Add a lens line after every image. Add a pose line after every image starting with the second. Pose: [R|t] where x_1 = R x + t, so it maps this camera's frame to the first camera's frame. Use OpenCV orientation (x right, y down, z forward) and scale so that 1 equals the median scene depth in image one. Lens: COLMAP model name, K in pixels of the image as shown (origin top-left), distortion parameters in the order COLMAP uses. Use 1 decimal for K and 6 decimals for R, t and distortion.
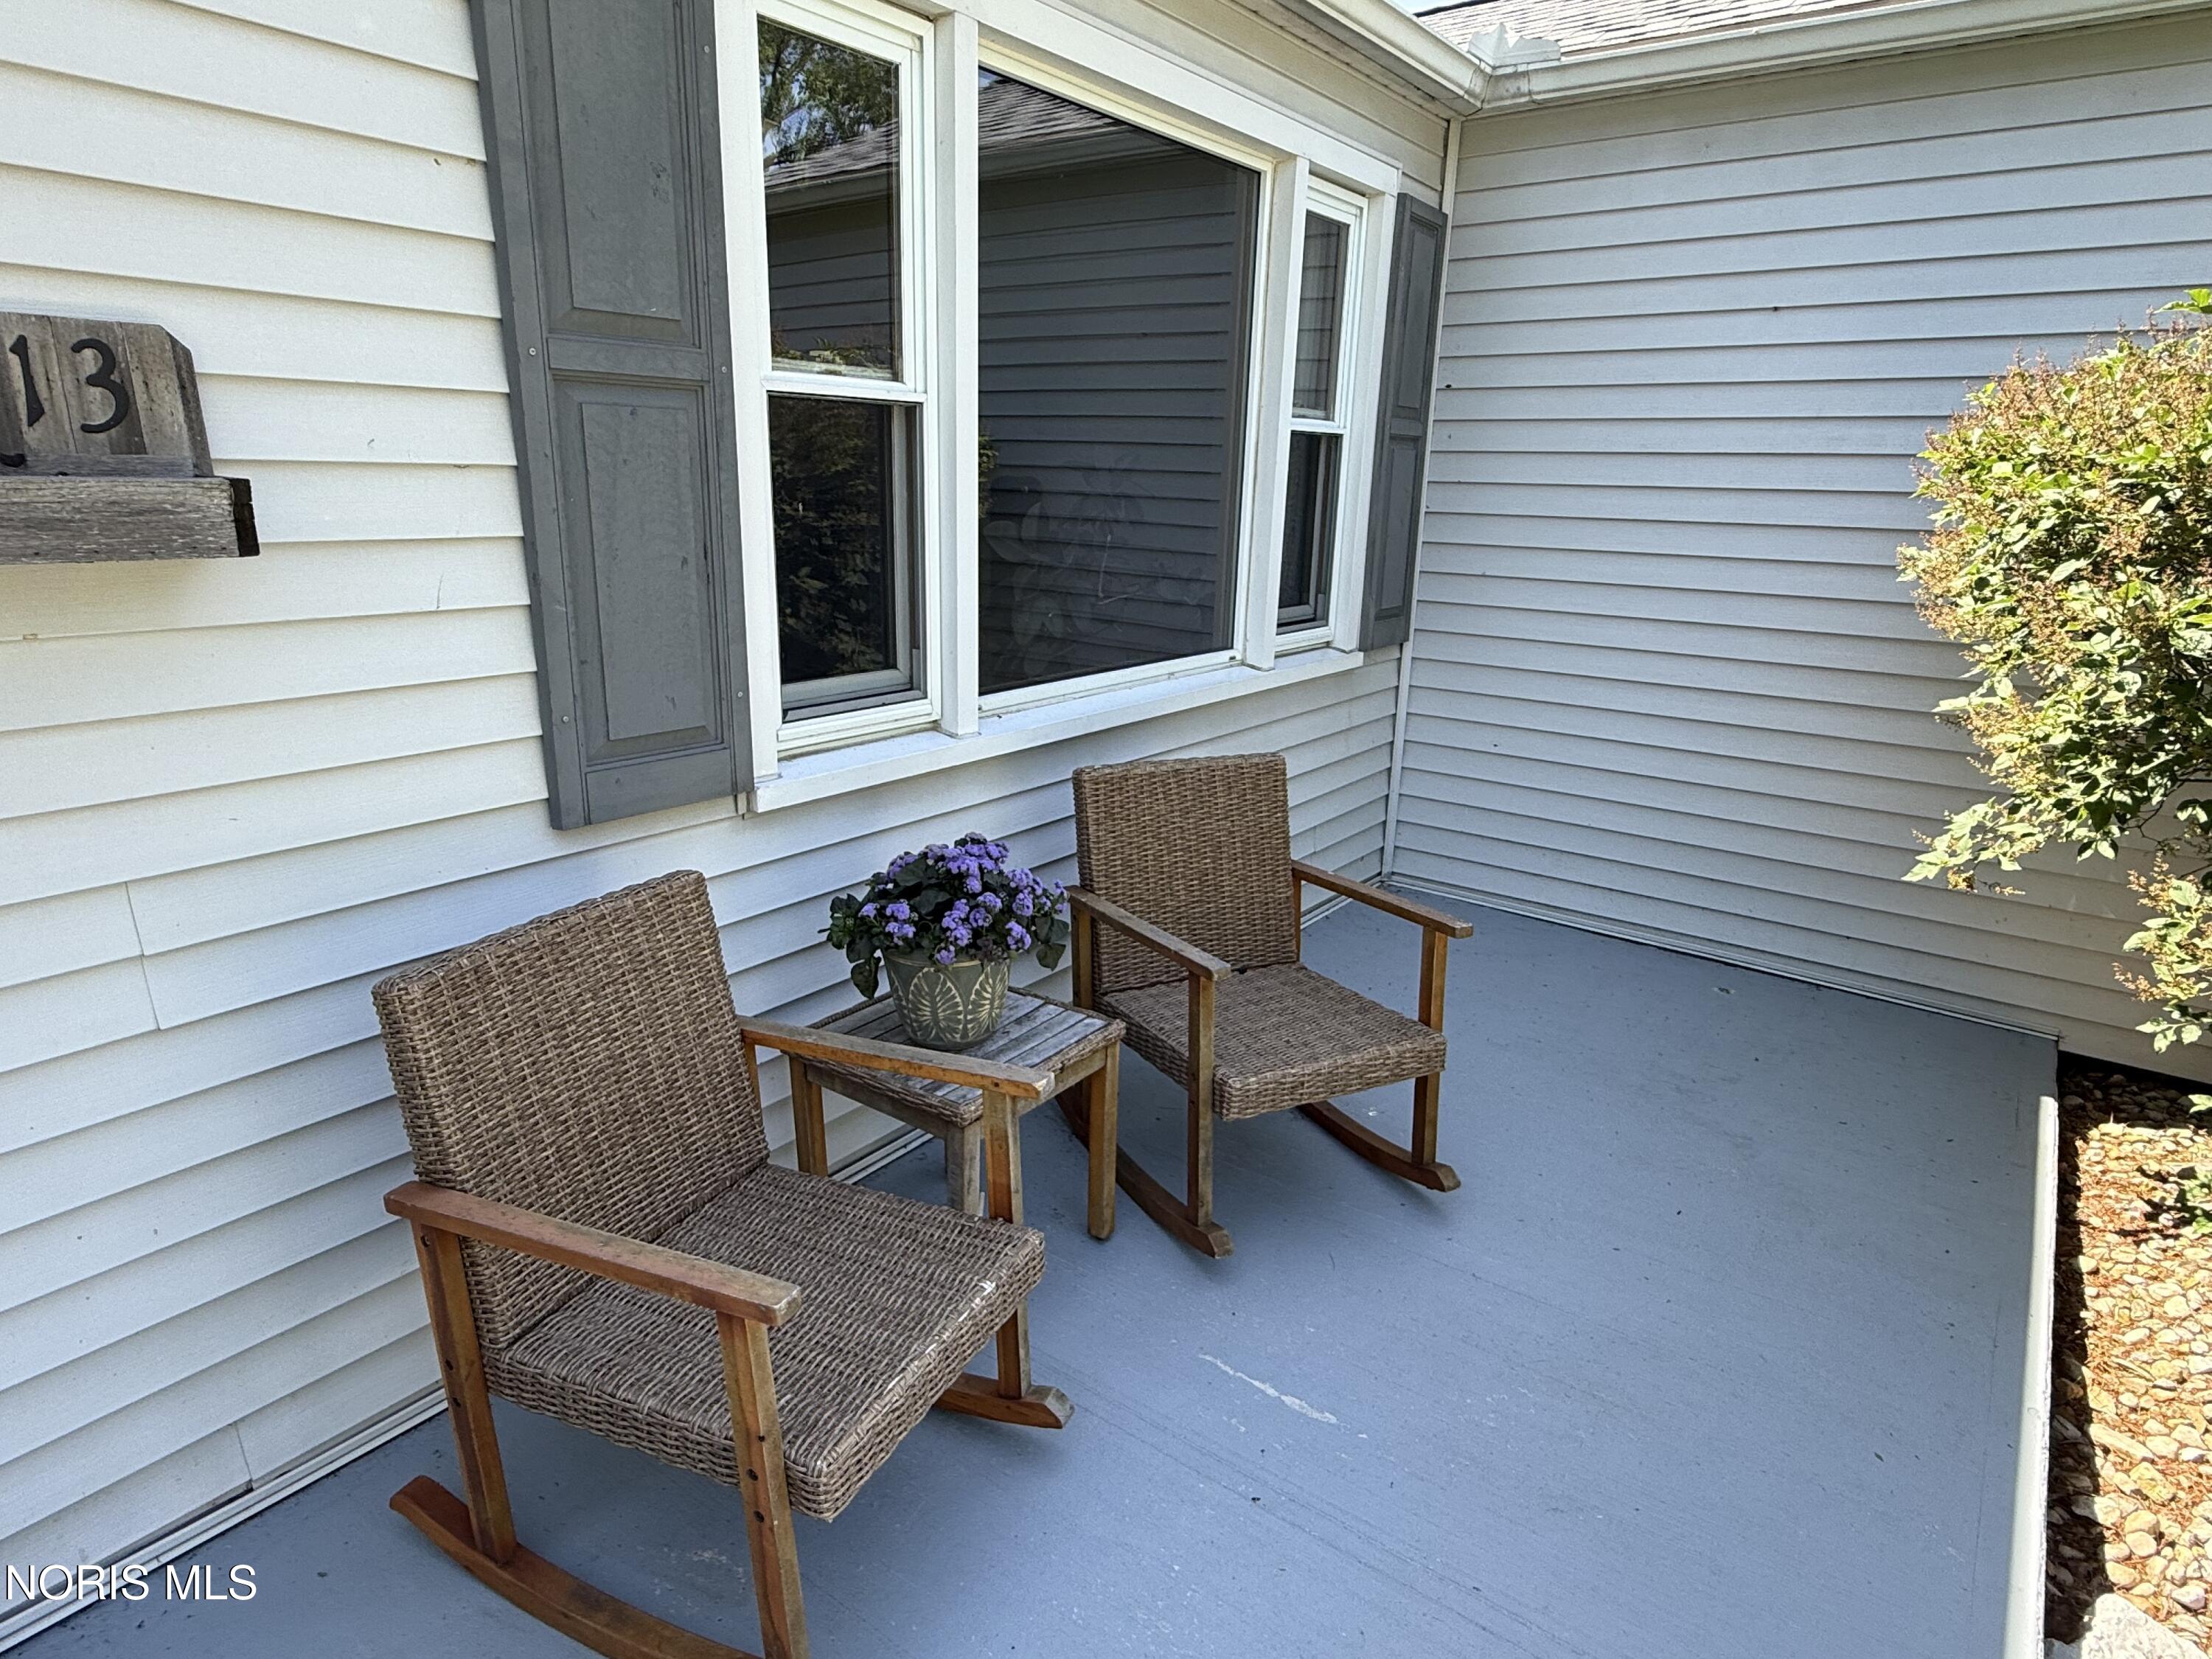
lens RADIAL K [[1244.0, 0, 1103.7], [0, 1244.0, 834.2], [0, 0, 1]] dist [-0.005815, -0.000196]
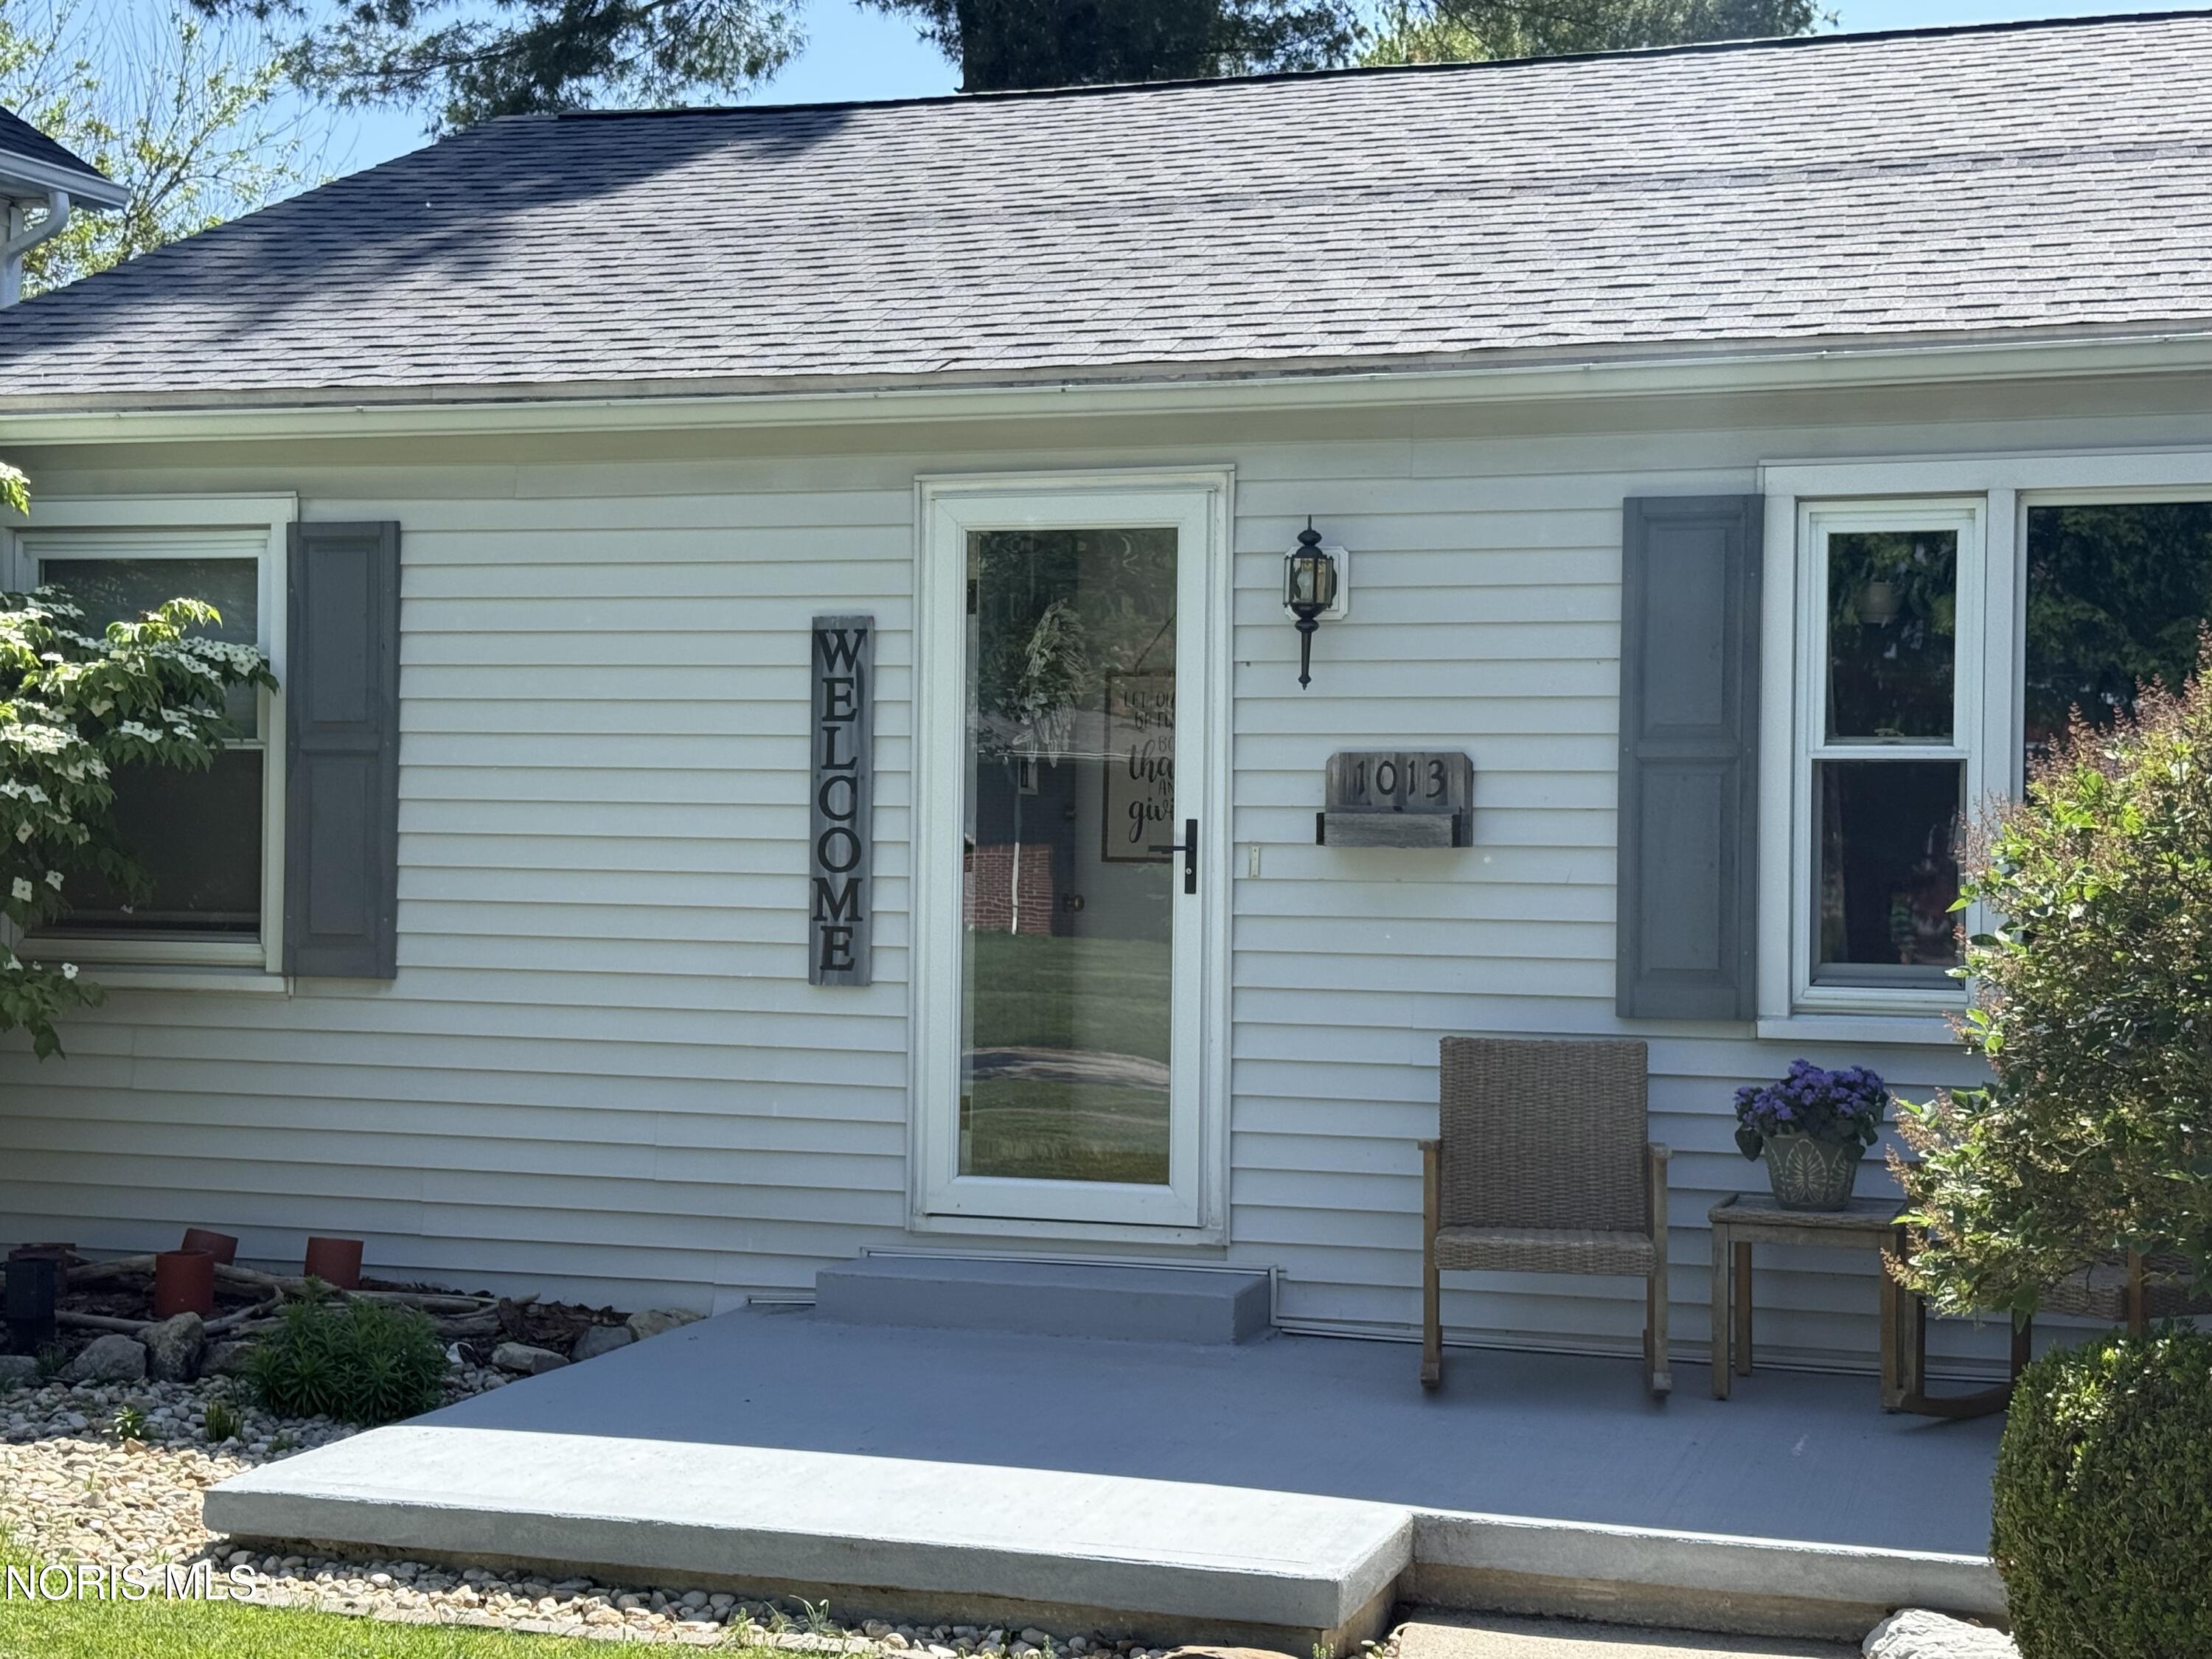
lens RADIAL K [[3337.4, 0, 1117.2], [0, 3337.4, 843.5], [0, 0, 1]] dist [0.166858, 0.000000]
pose [[0.324895, -0.008597, -0.945711, 3.857009], [-0.264155, 0.959337, -0.099470, 0.426832], [0.908111, 0.282131, 0.309413, -1.151414]]
